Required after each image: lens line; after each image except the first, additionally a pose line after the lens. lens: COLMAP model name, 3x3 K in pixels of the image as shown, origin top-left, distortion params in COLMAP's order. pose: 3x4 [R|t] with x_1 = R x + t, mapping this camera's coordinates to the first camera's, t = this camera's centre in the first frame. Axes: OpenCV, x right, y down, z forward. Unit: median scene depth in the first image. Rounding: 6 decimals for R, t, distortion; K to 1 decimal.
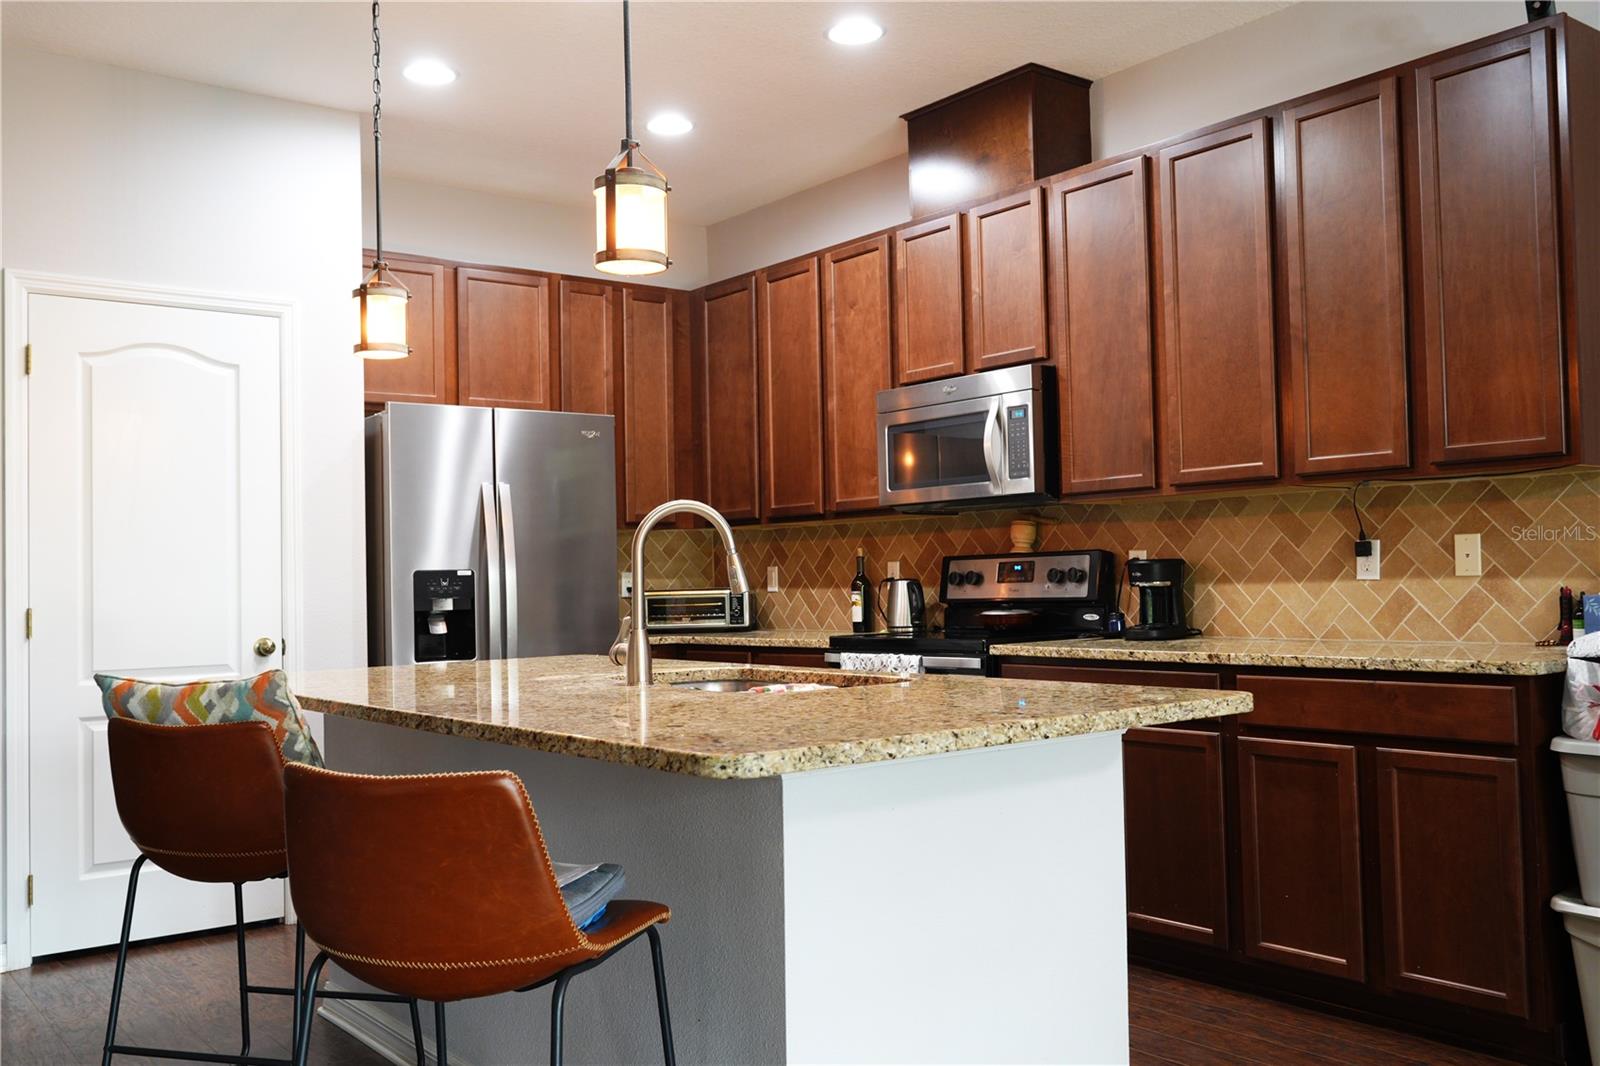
lens RADIAL K [[1419.4, 0, 790.6], [0, 1419.4, 528.9], [0, 0, 1]] dist [-0.001625, -0.002940]
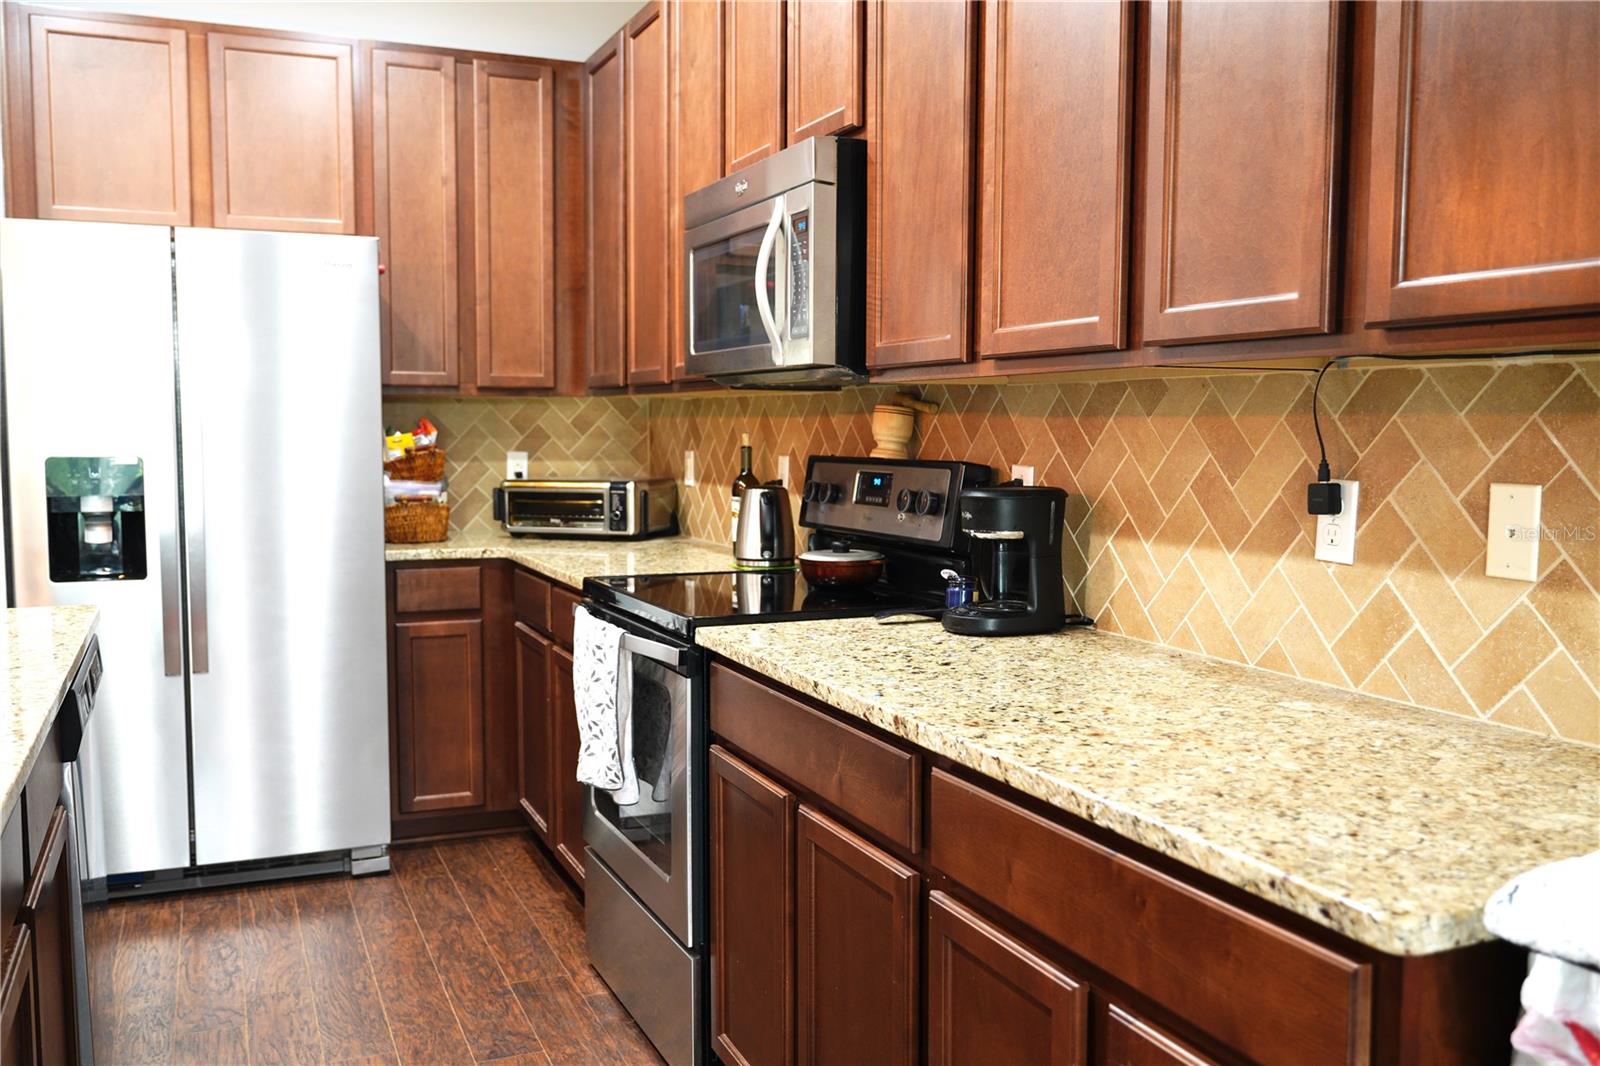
lens RADIAL K [[1419.4, 0, 805.6], [0, 1419.4, 538.4], [0, 0, 1]] dist [-0.001625, -0.002940]
pose [[0.966590, 0.046199, -0.252130, 0.306745], [-0.015671, 0.992435, 0.121770, -0.024623], [0.255848, -0.113751, 0.960001, 0.422956]]
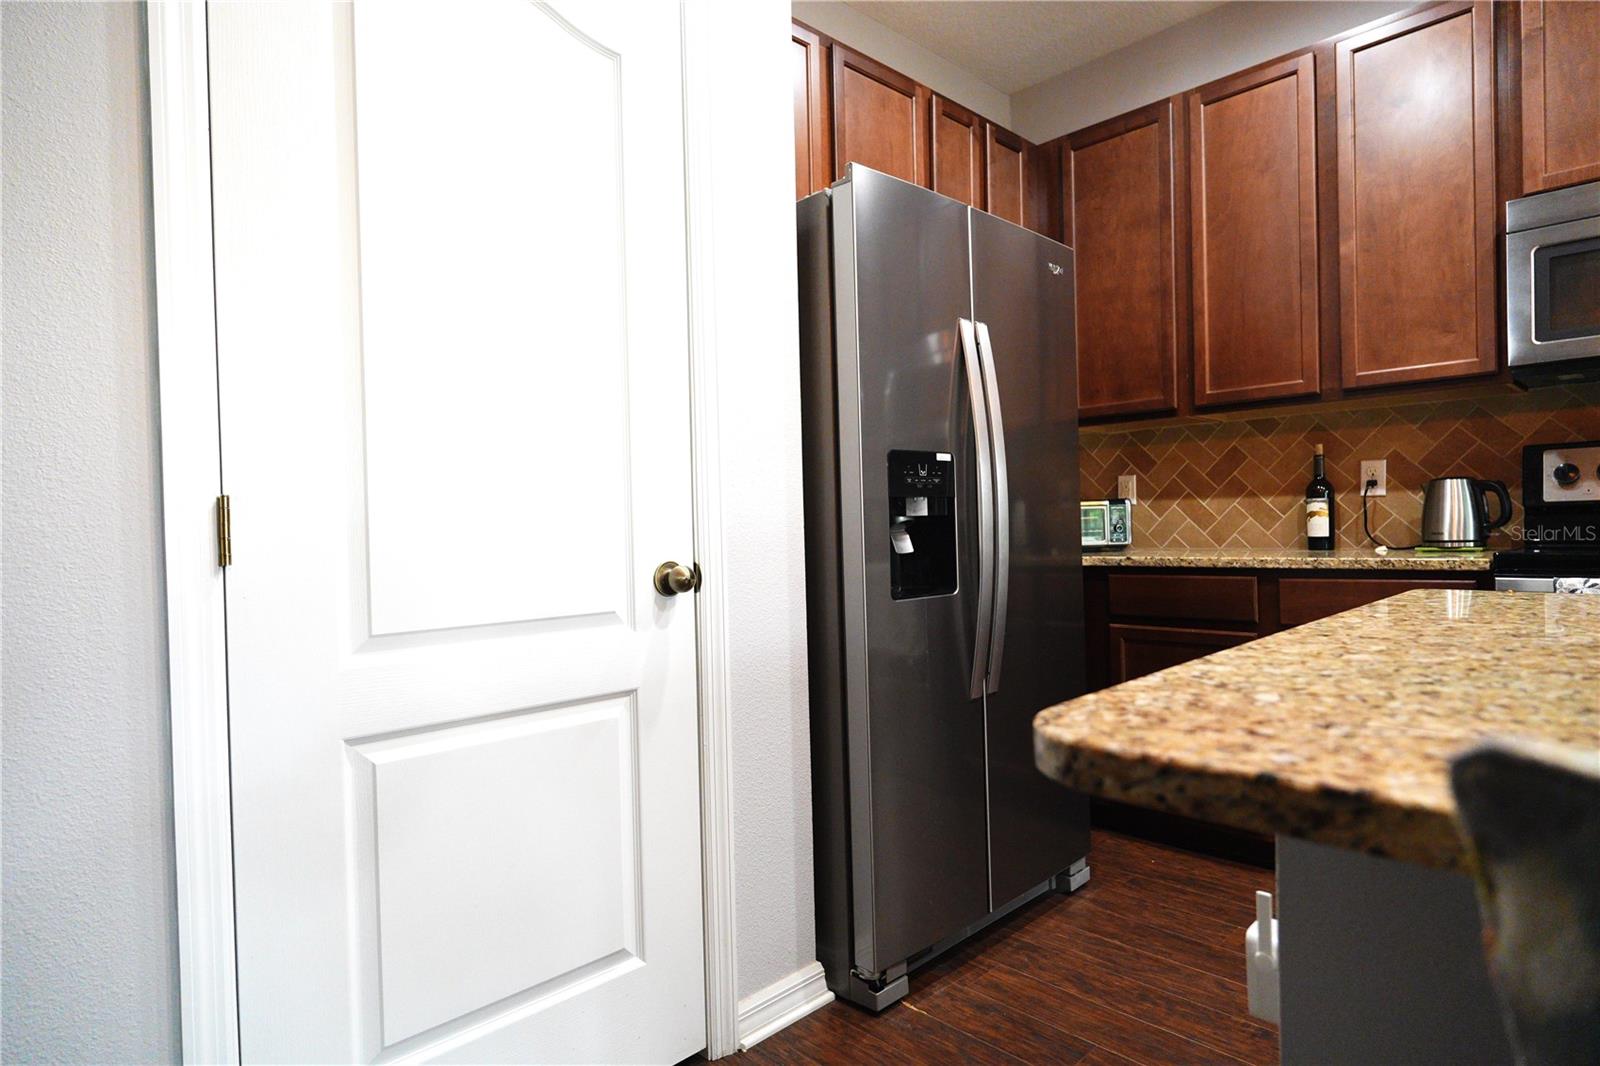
lens RADIAL K [[879.2, 0, 798.1], [0, 879.2, 530.8], [0, 0, 1]] dist [0.001869, -0.000280]
pose [[0.993652, -0.004893, 0.112392, -0.363499], [0.000216, 0.999135, 0.041595, 0.050749], [-0.112498, -0.041307, 0.992793, 0.660930]]
